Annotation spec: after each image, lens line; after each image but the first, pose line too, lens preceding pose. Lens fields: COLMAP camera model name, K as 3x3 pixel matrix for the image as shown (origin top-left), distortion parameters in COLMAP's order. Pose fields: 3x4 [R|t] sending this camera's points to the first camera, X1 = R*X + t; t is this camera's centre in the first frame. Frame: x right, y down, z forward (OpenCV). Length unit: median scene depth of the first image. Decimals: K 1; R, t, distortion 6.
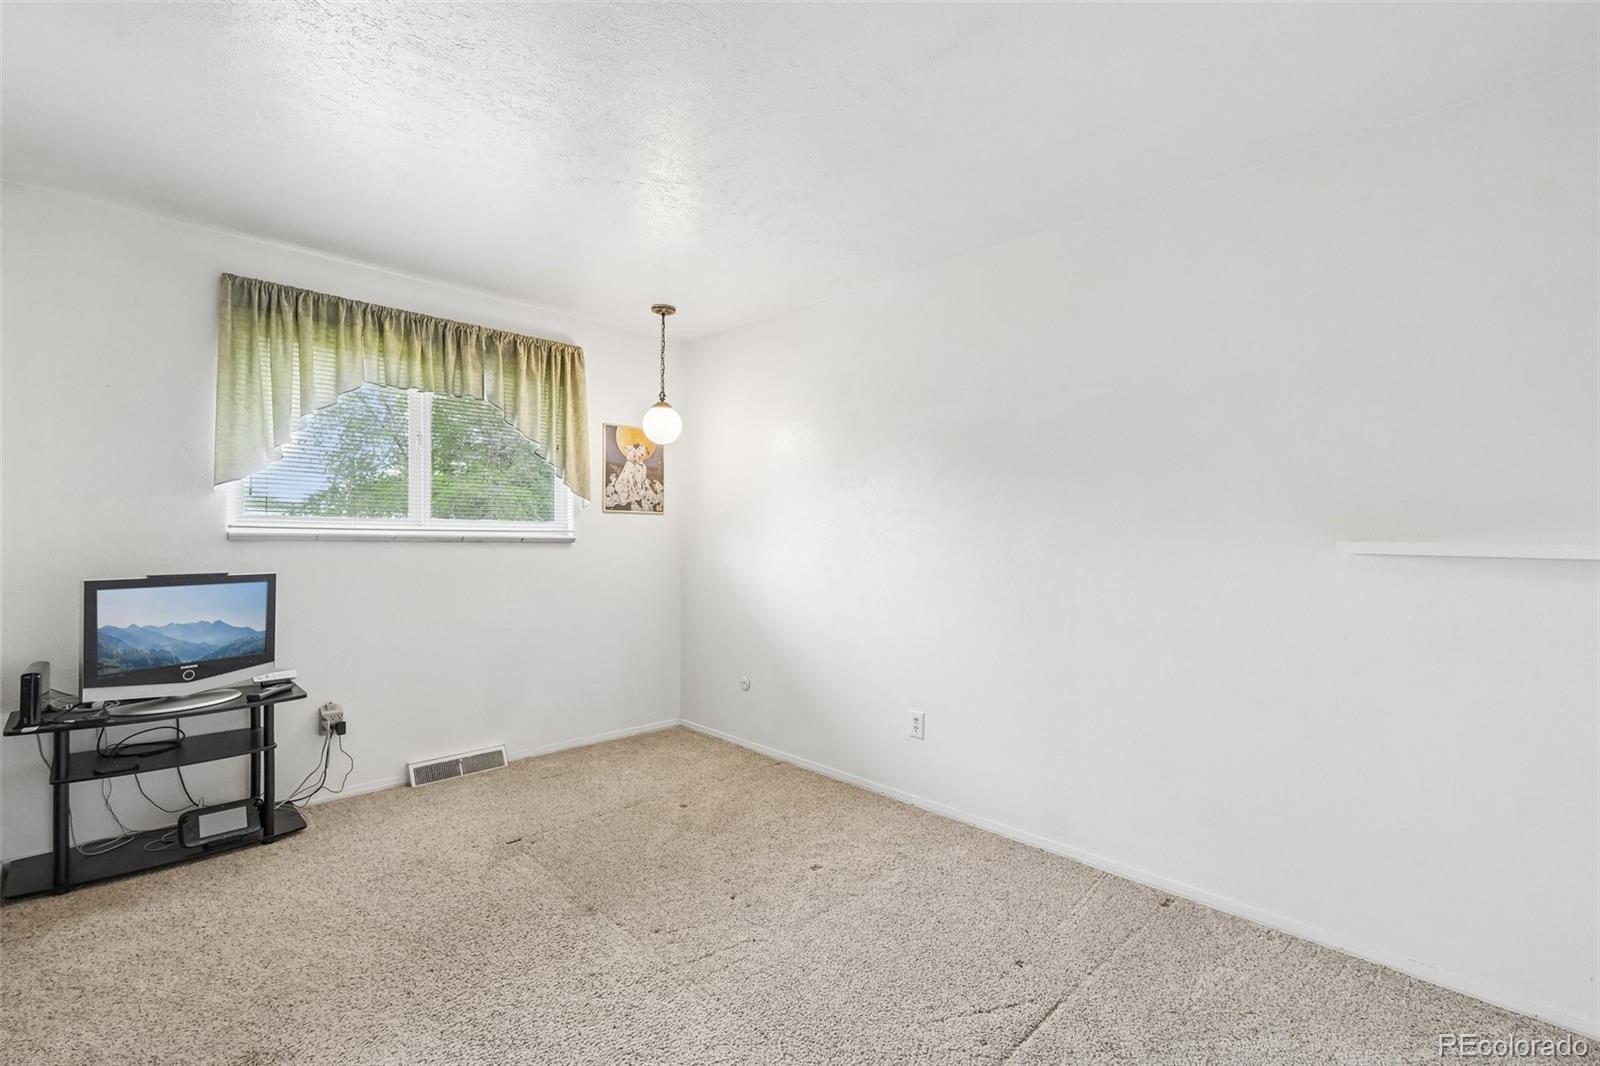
lens RADIAL K [[712.1, 0, 820.1], [0, 712.1, 545.1], [0, 0, 1]] dist [0.001990, 0.000646]
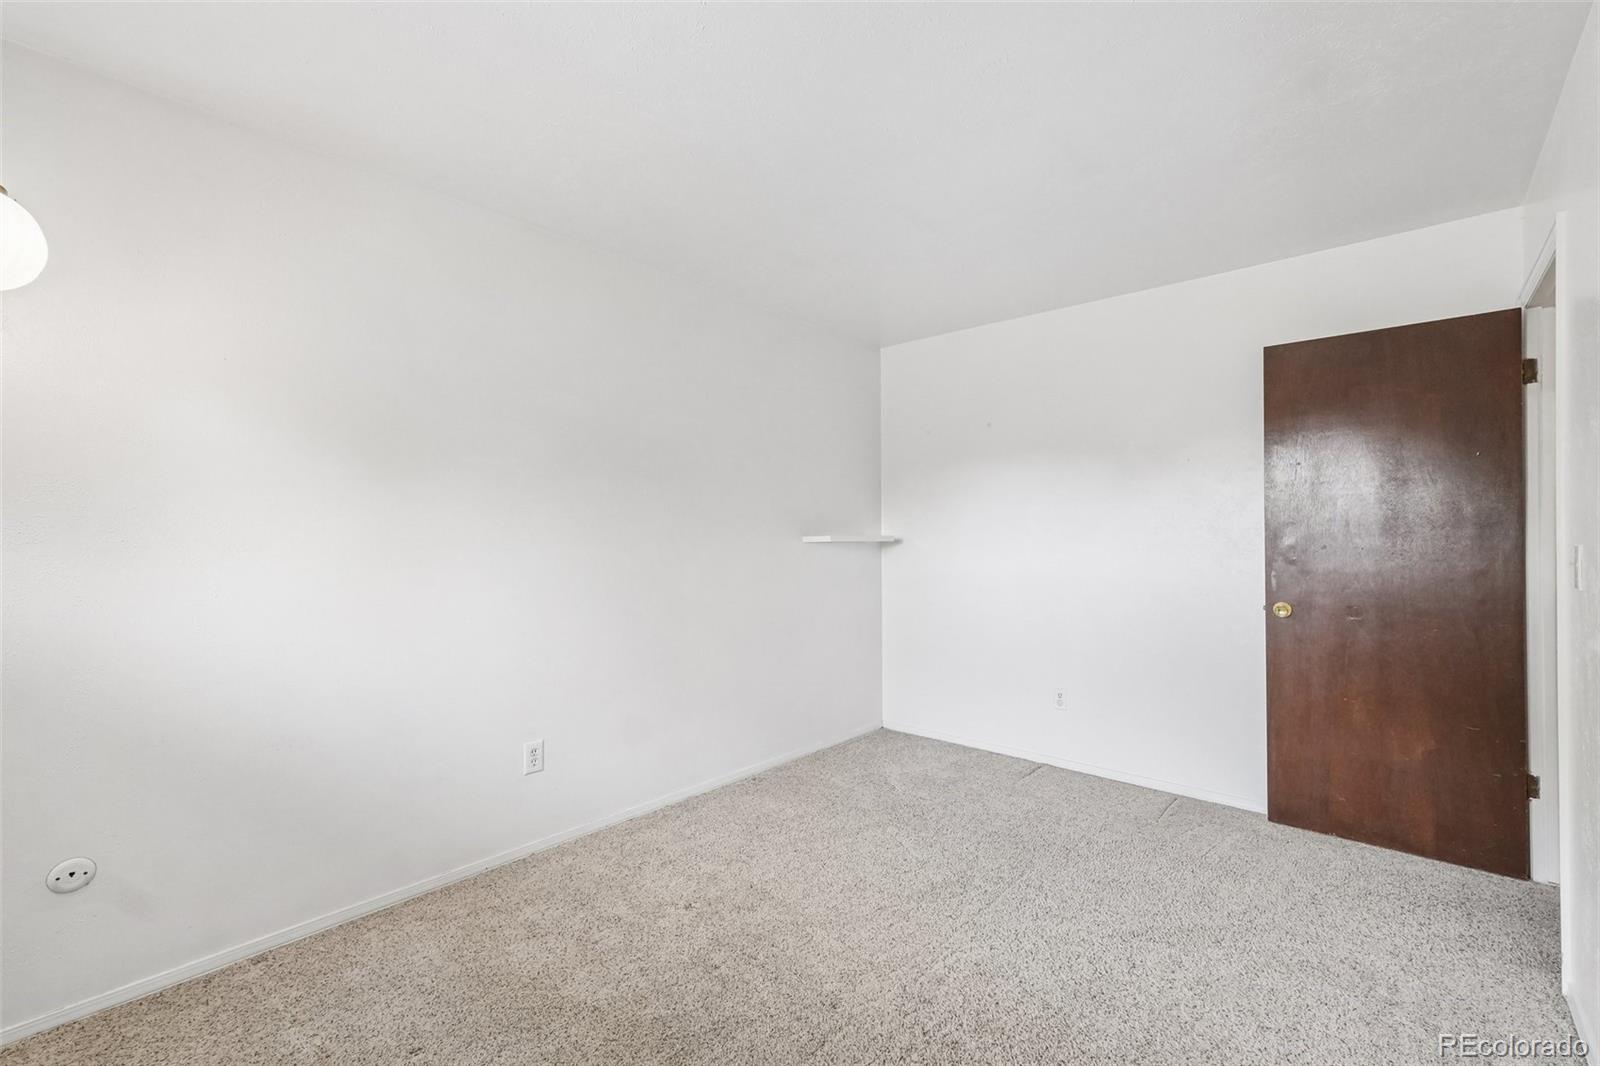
lens RADIAL K [[687.9, 0, 804.6], [0, 687.9, 535.5], [0, 0, 1]] dist [0.001735, 0.000985]
pose [[-0.055672, -0.011383, 0.998384, -0.662018], [0.011995, 0.999855, 0.012069, -0.016642], [-0.998377, 0.012647, -0.055527, 0.684718]]
